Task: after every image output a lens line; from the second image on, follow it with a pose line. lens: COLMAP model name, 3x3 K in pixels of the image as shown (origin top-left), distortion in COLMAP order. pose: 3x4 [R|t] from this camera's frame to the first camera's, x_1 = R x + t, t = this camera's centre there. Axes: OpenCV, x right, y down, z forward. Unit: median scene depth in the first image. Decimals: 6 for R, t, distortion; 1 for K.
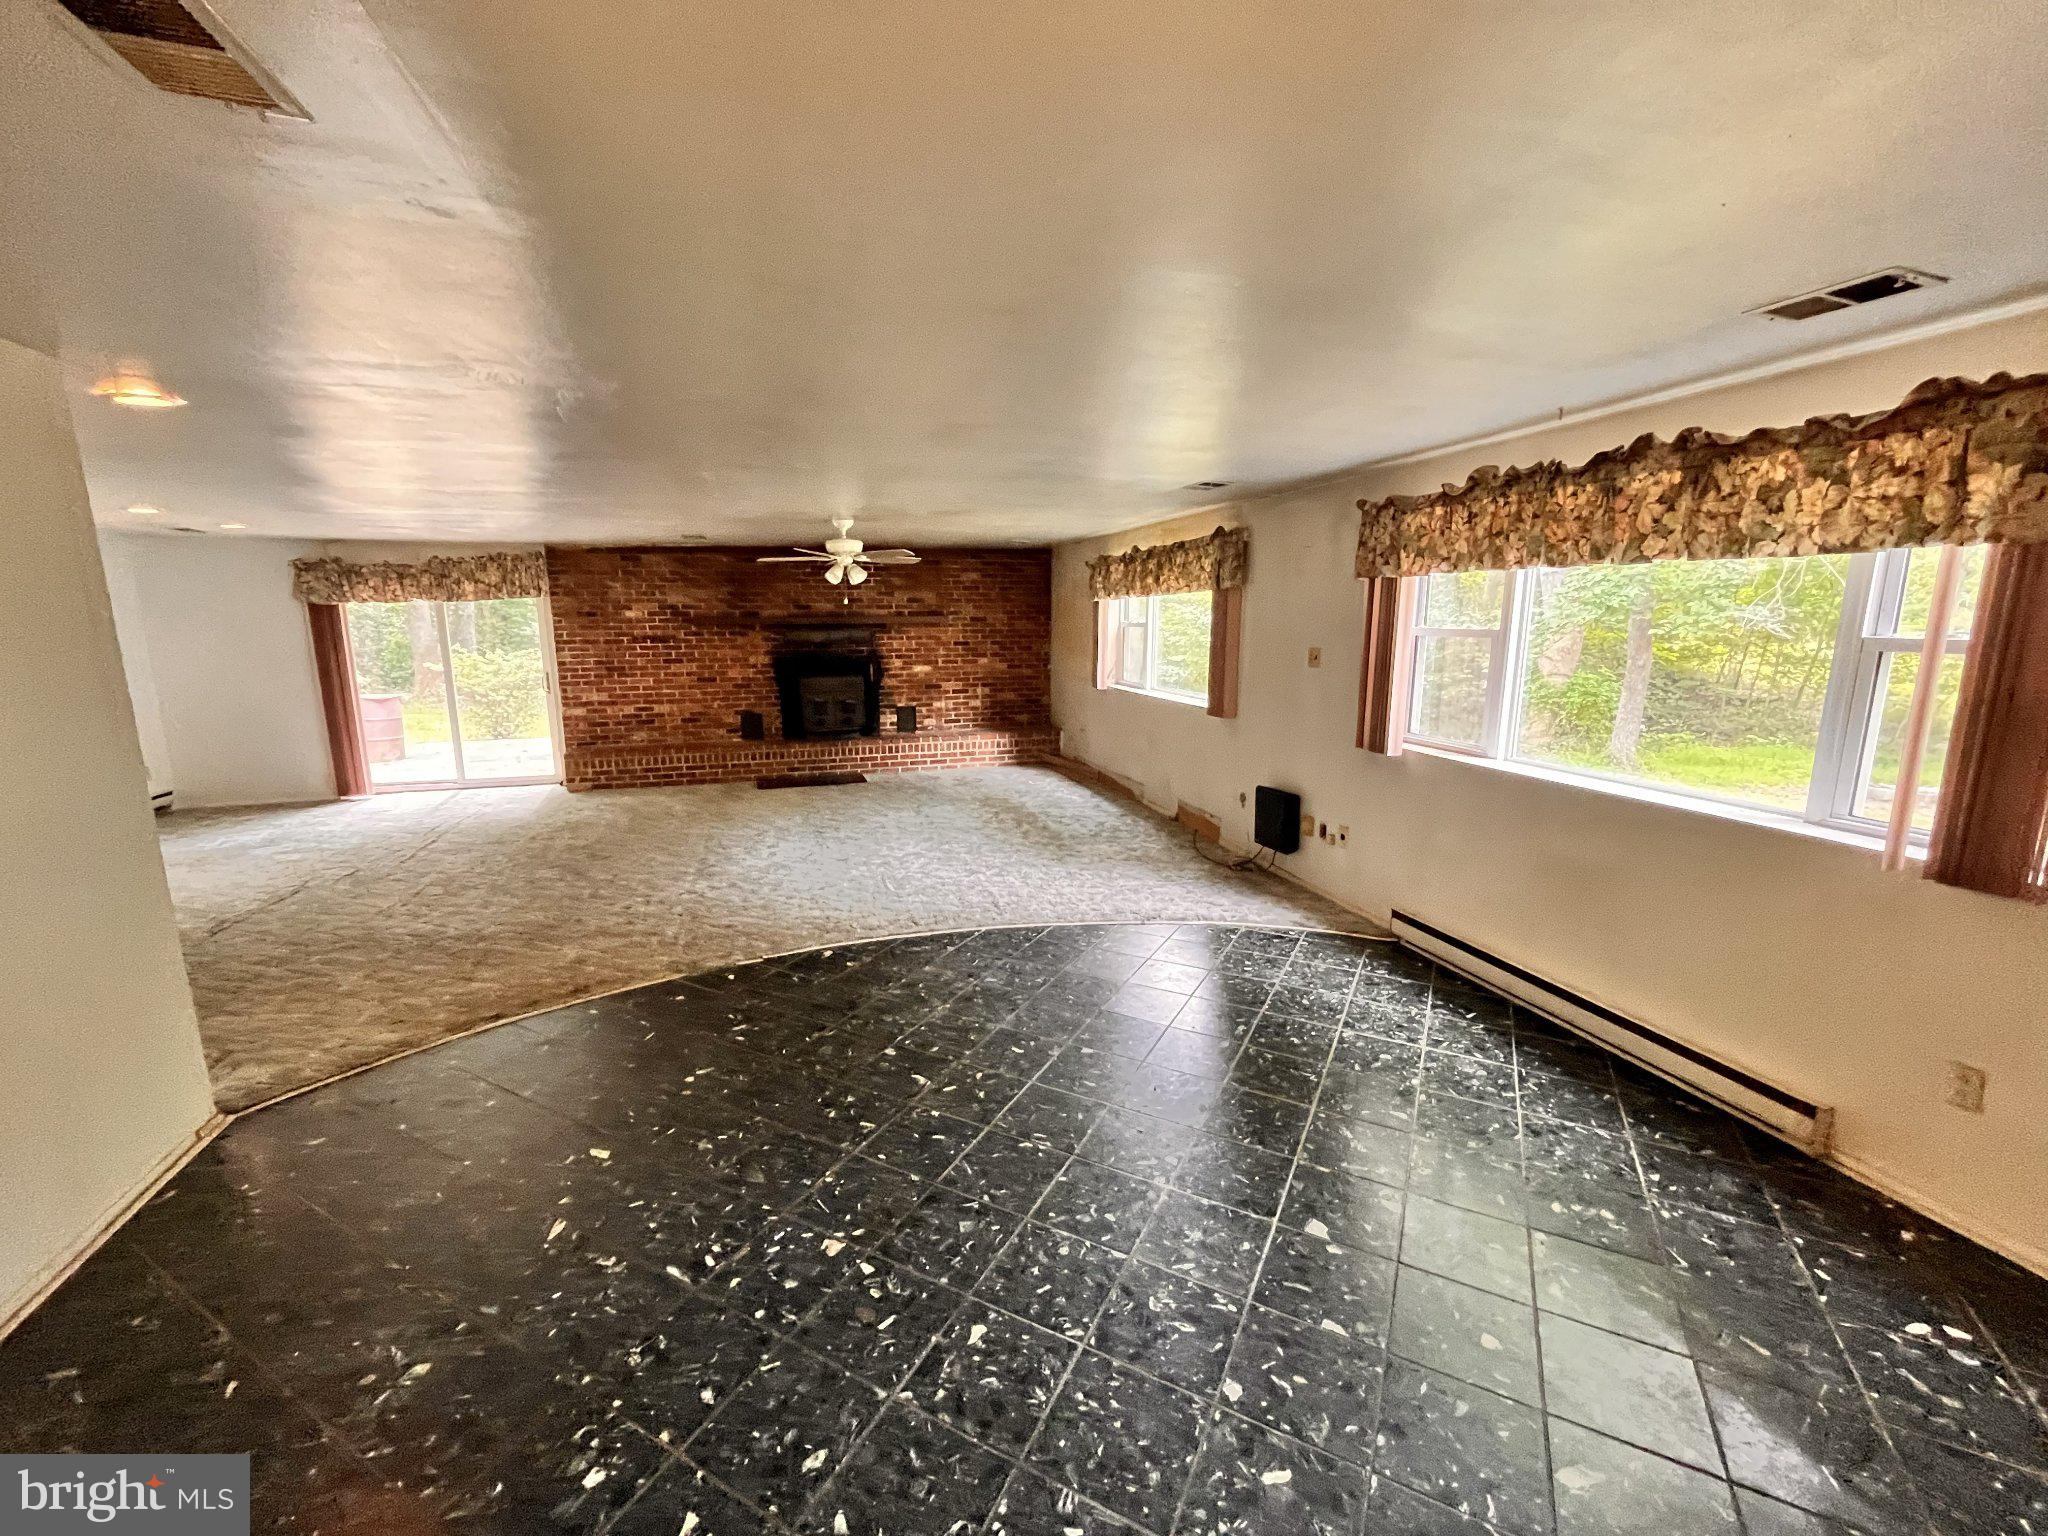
lens RADIAL K [[834.3, 0, 1024.0], [0, 834.3, 770.1], [0, 0, 1]] dist [0.002945, -0.001120]
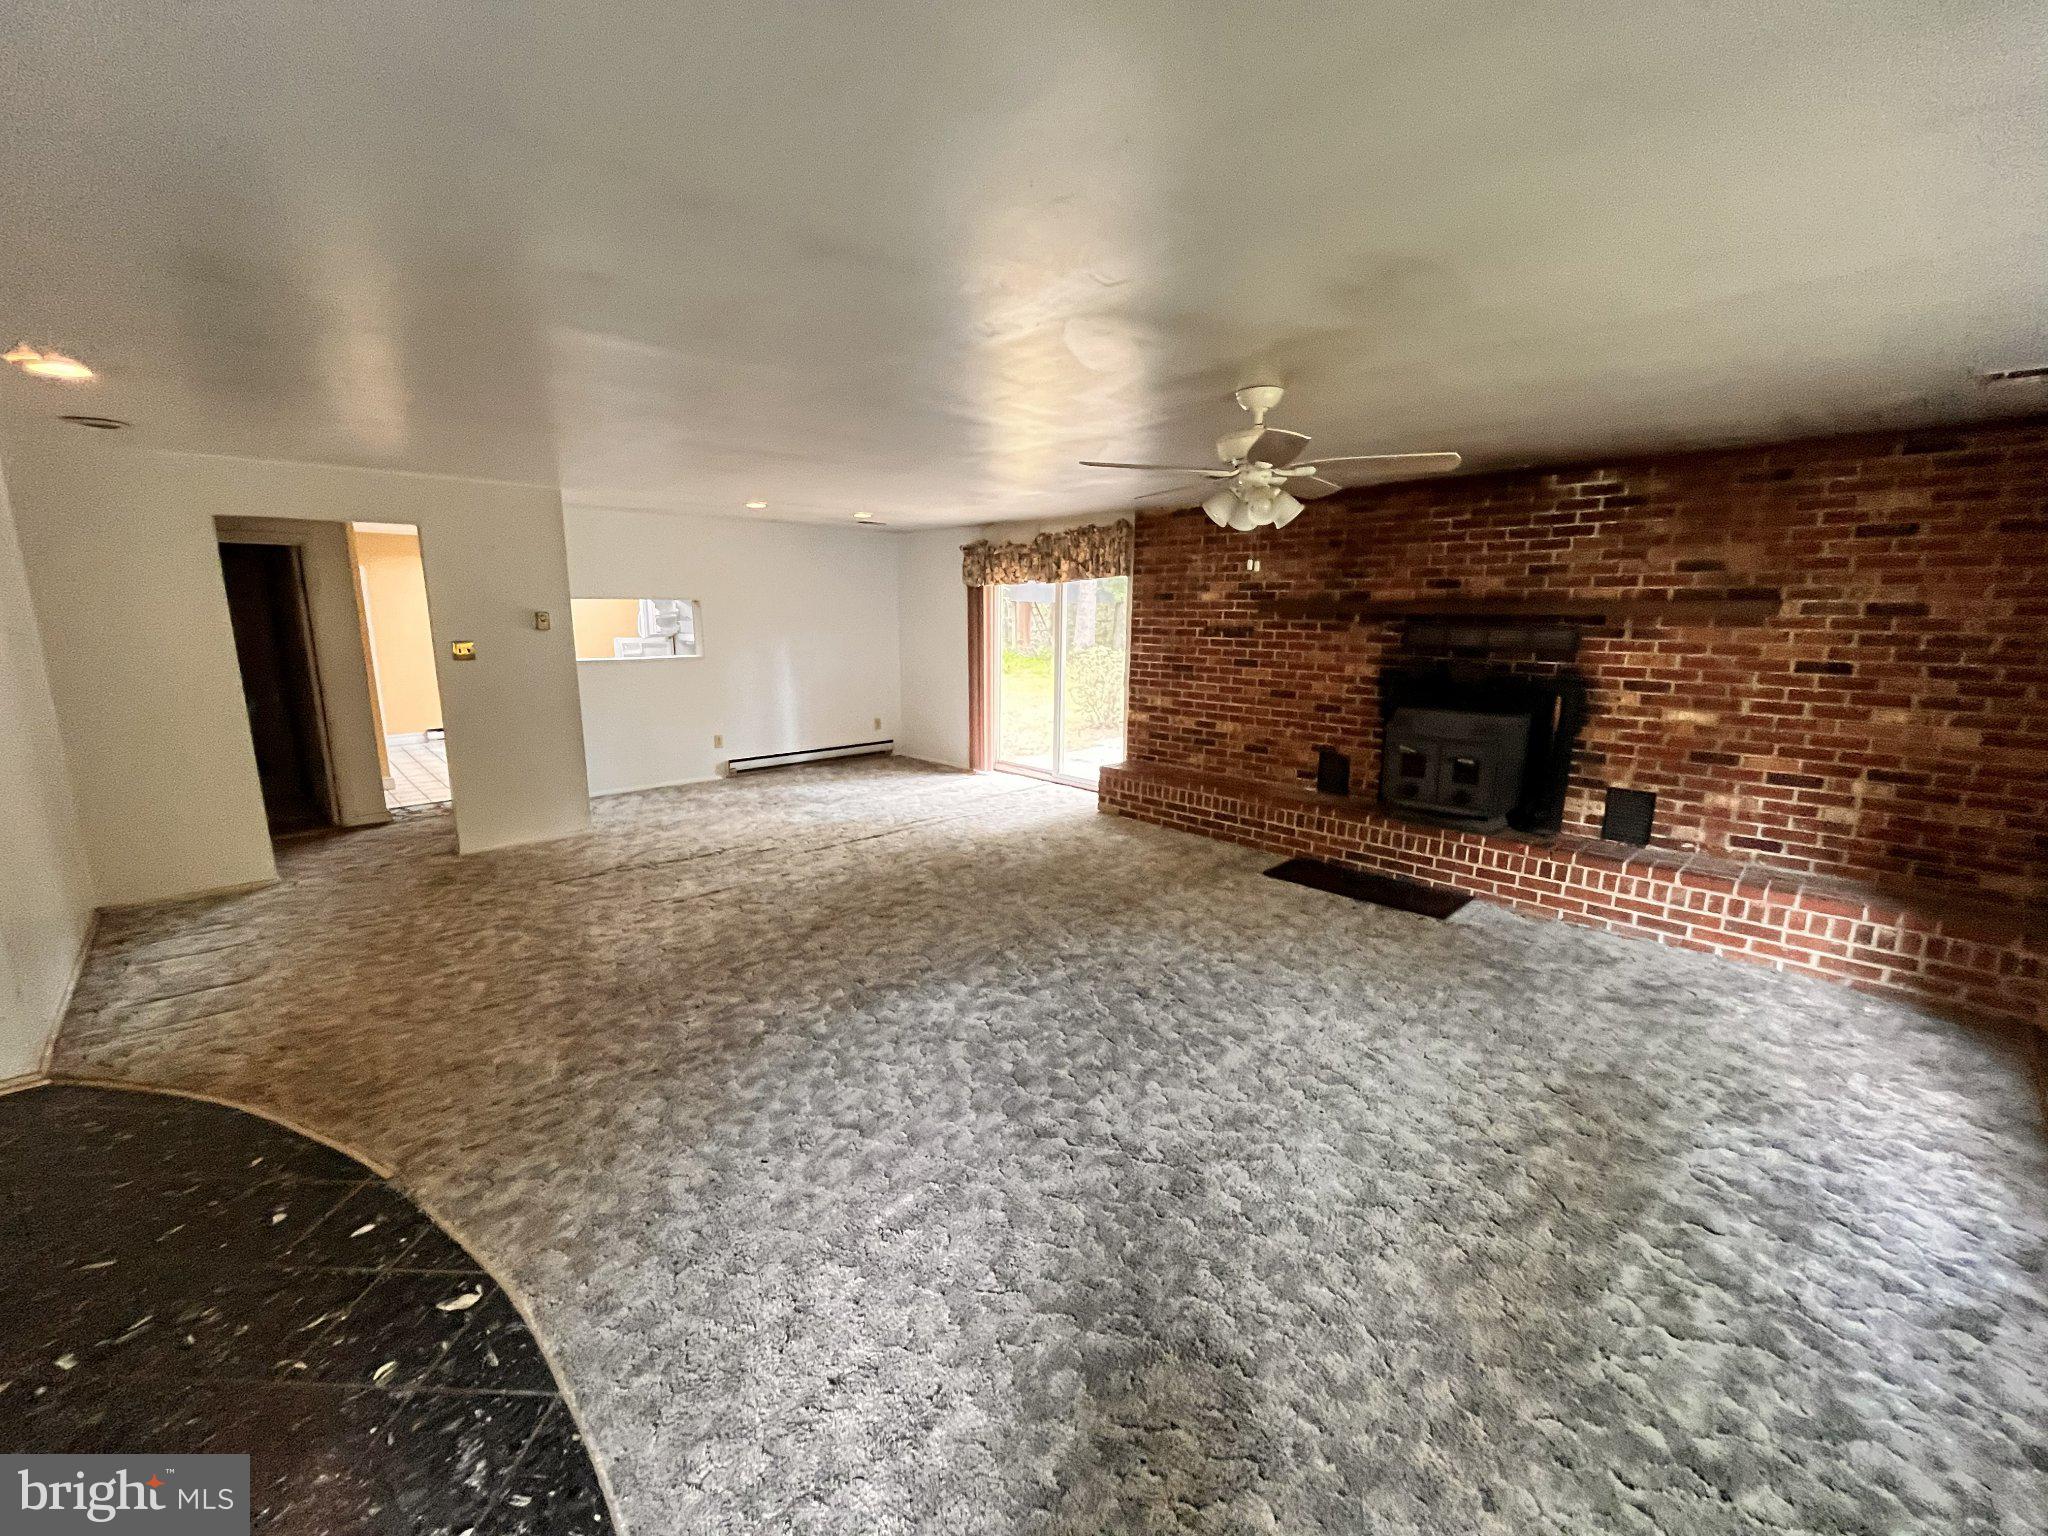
lens RADIAL K [[834.3, 0, 1026.4], [0, 834.3, 769.3], [0, 0, 1]] dist [0.002945, -0.001120]
pose [[0.450256, 0.179660, -0.874638, 0.130202], [-0.171573, 0.978703, 0.112712, -0.089948], [0.876260, 0.099315, 0.471492, 0.509895]]
